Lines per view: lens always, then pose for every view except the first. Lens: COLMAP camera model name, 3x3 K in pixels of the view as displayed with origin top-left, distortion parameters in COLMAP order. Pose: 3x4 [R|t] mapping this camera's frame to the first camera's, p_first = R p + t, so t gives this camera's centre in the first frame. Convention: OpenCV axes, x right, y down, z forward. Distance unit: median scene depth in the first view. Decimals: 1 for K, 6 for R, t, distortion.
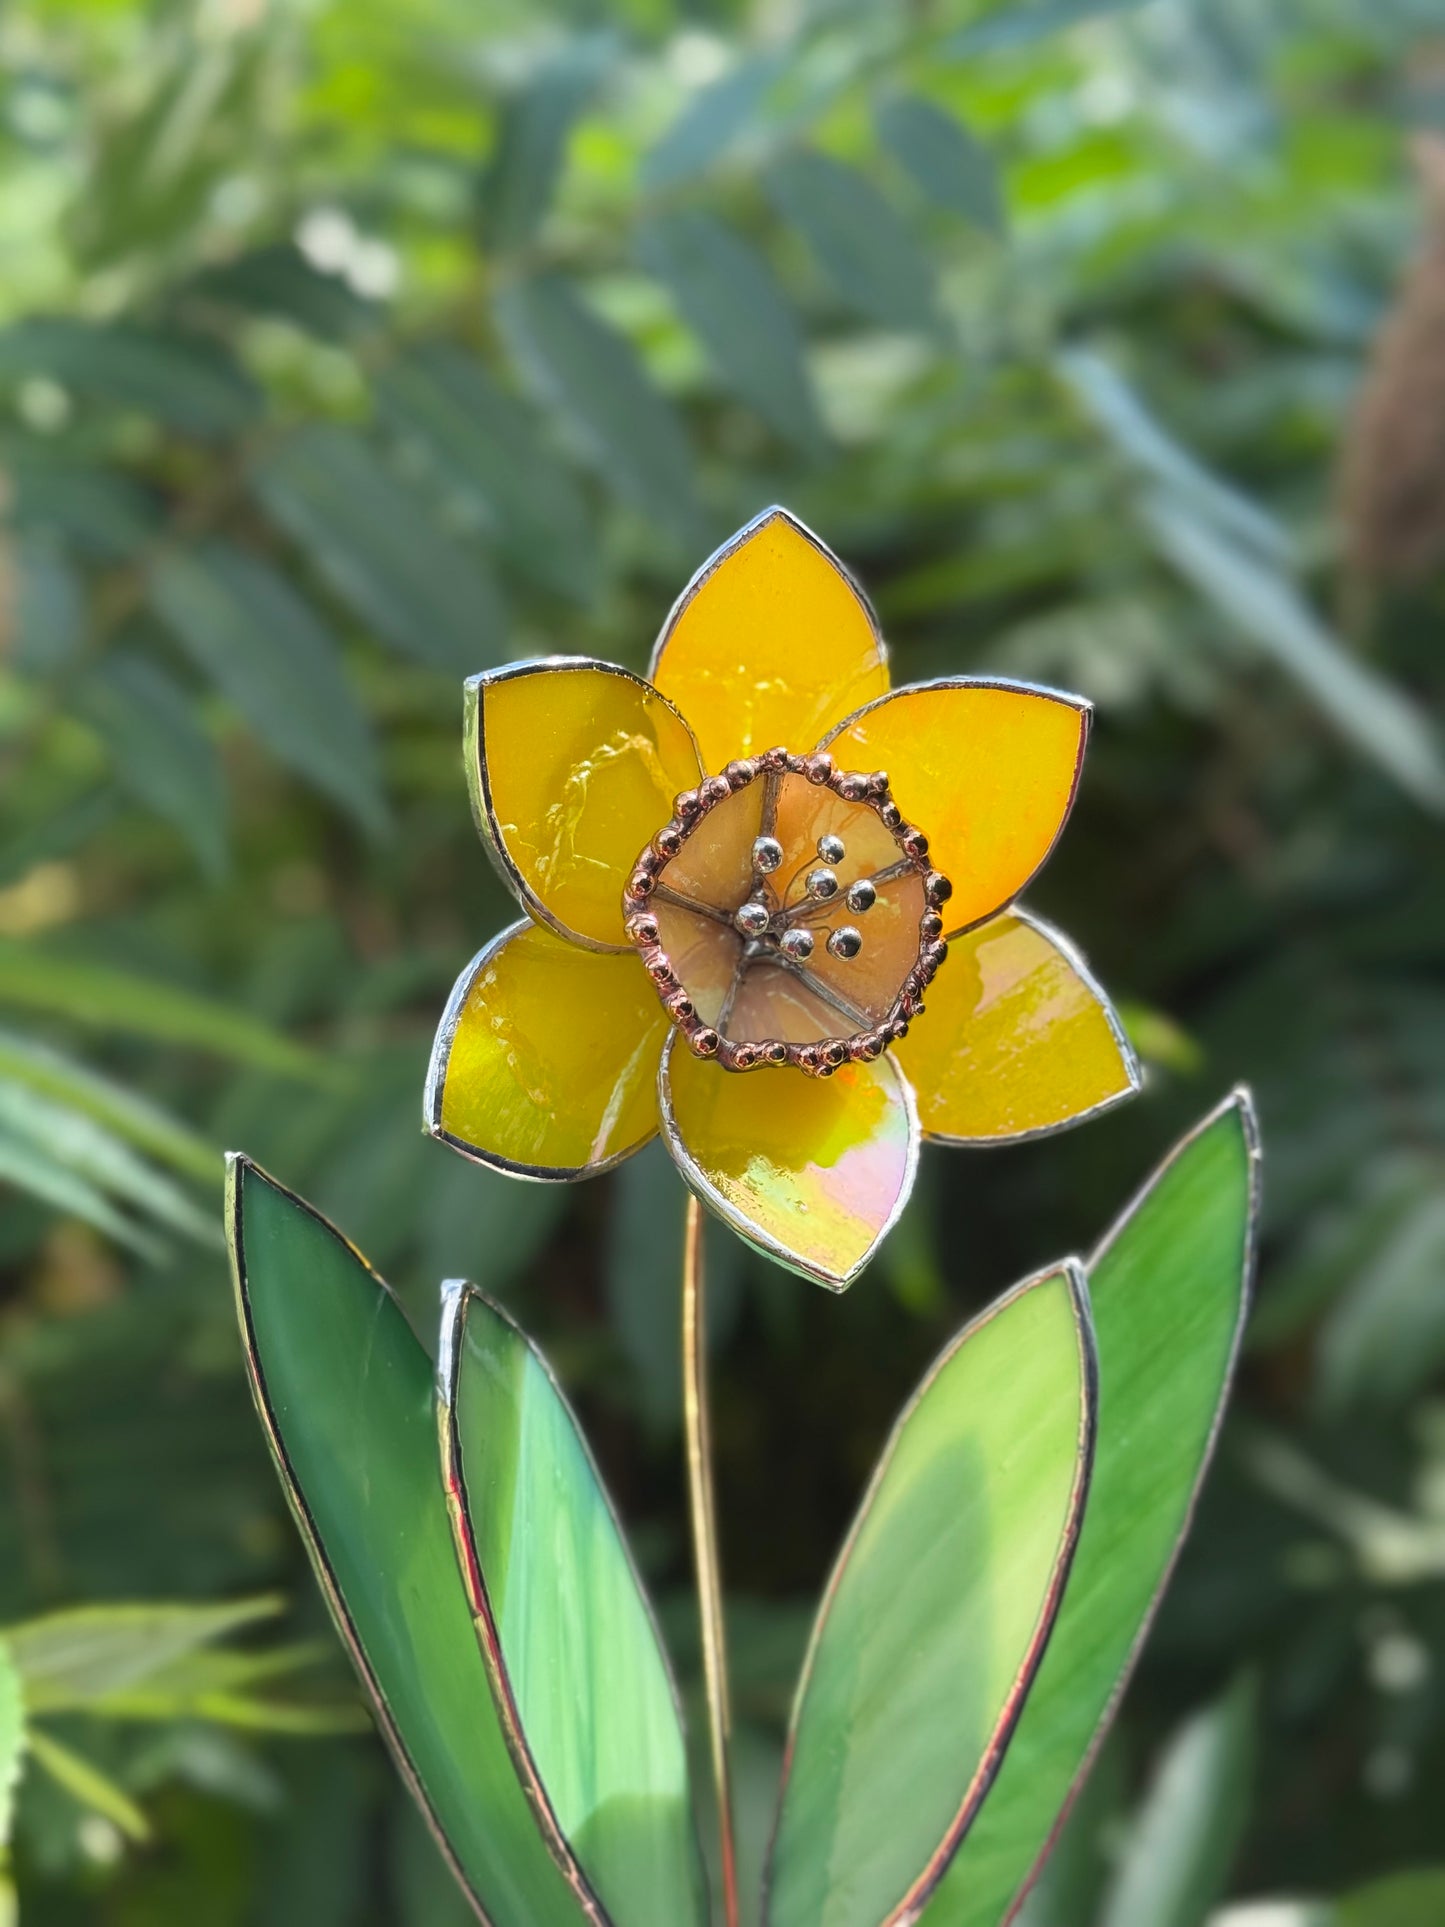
lens RADIAL K [[2543.6, 0, 656.0], [0, 2543.6, 921.8], [0, 0, 1]] dist [0.068923, 0.000000]
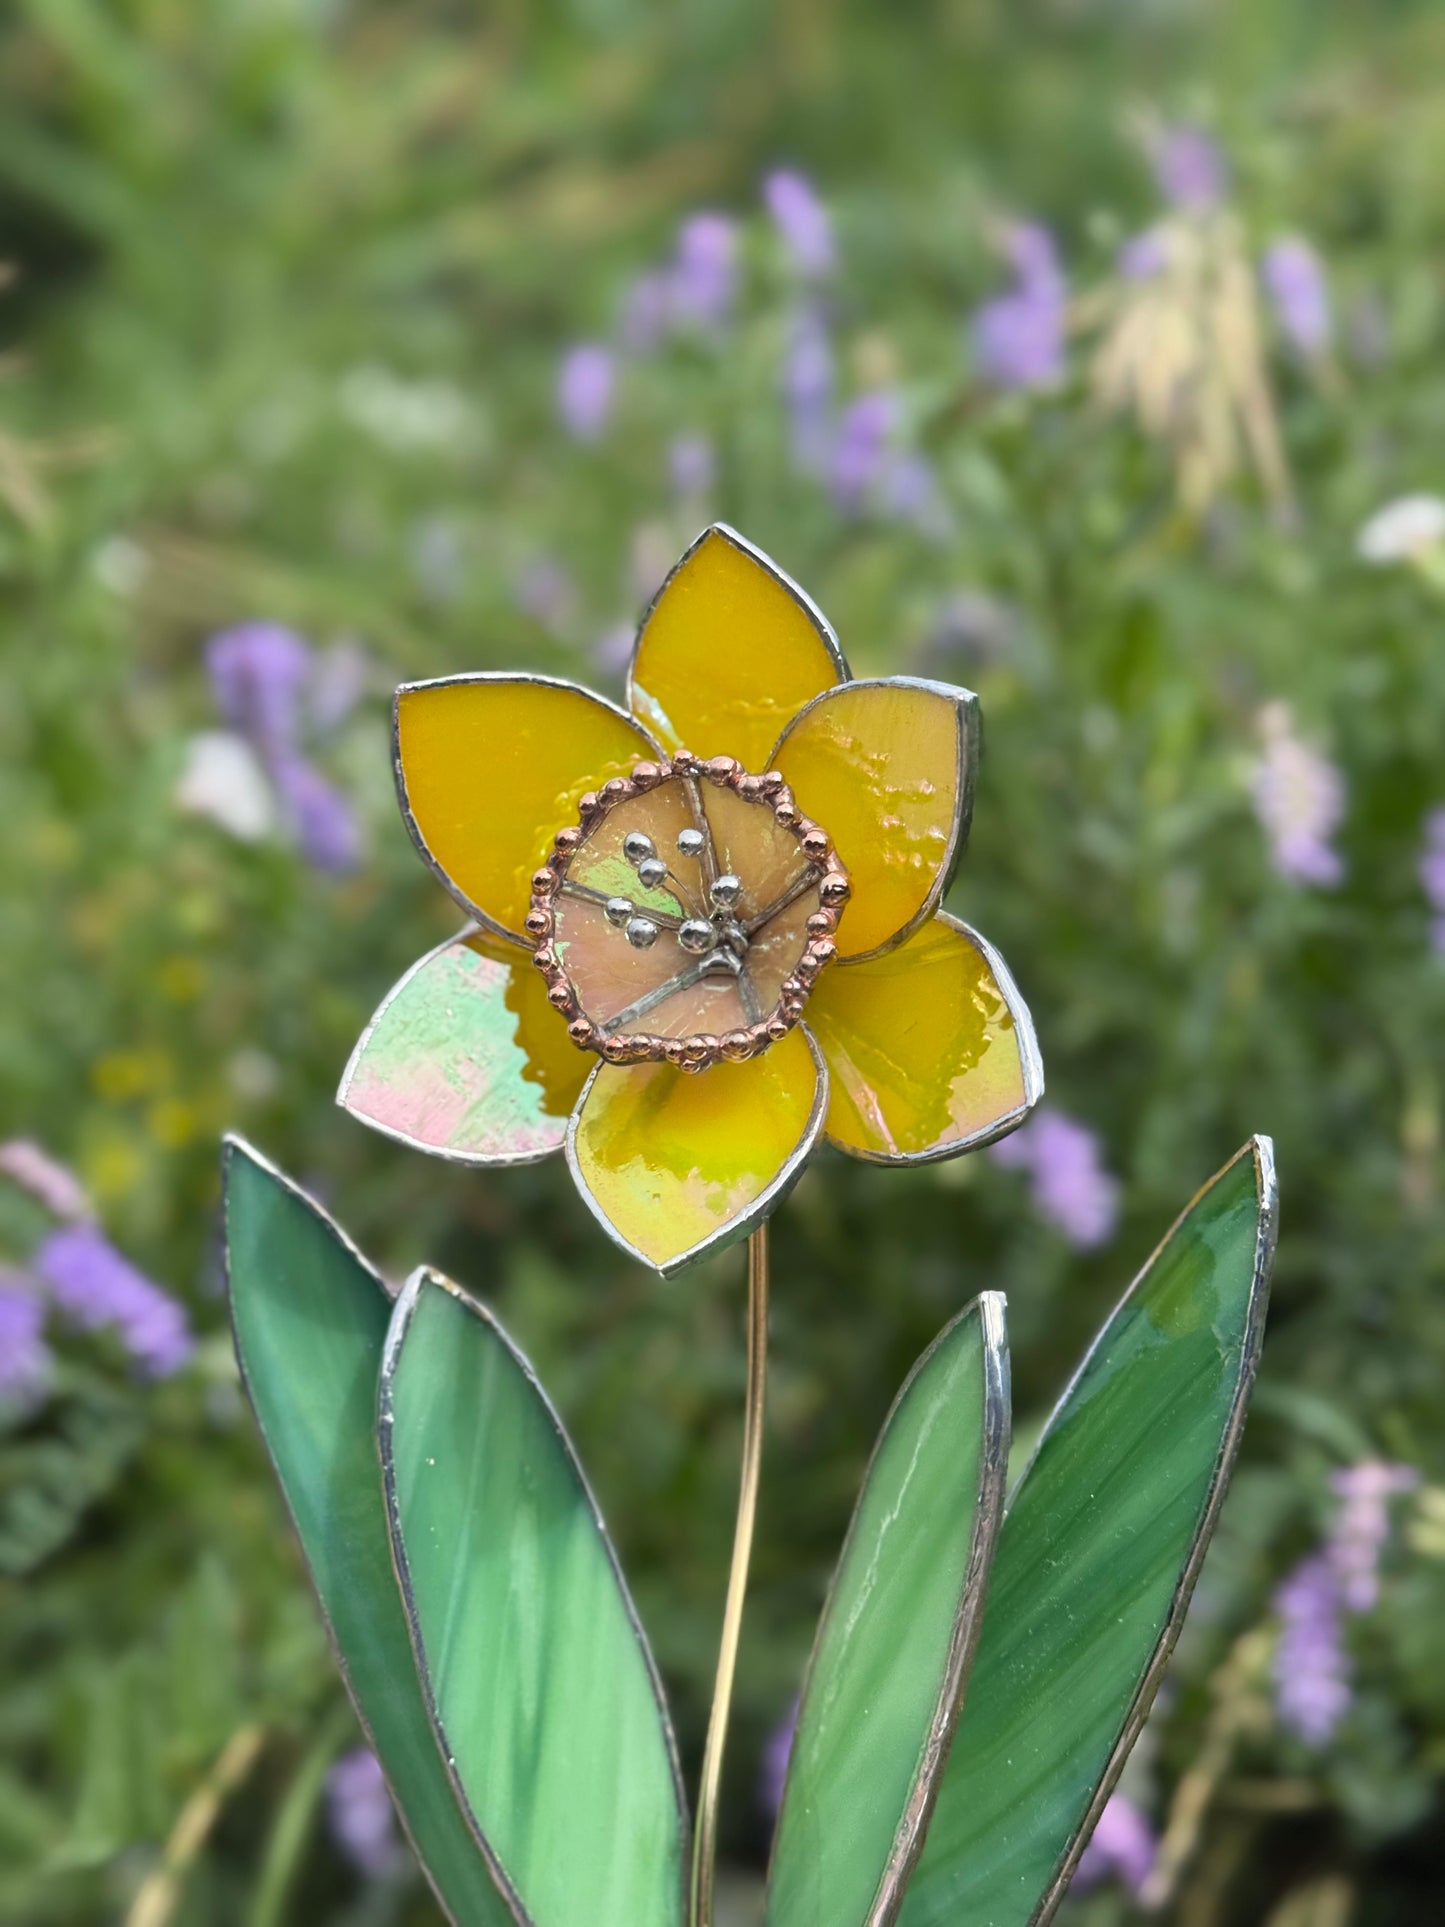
lens RADIAL K [[2543.6, 0, 717.9], [0, 2543.6, 897.2], [0, 0, 1]] dist [0.068923, 0.000000]
pose [[0.874662, -0.004794, -0.484710, 0.546852], [-0.049230, 0.993902, -0.098667, 0.088187], [0.482227, 0.110163, 0.869092, 0.126805]]
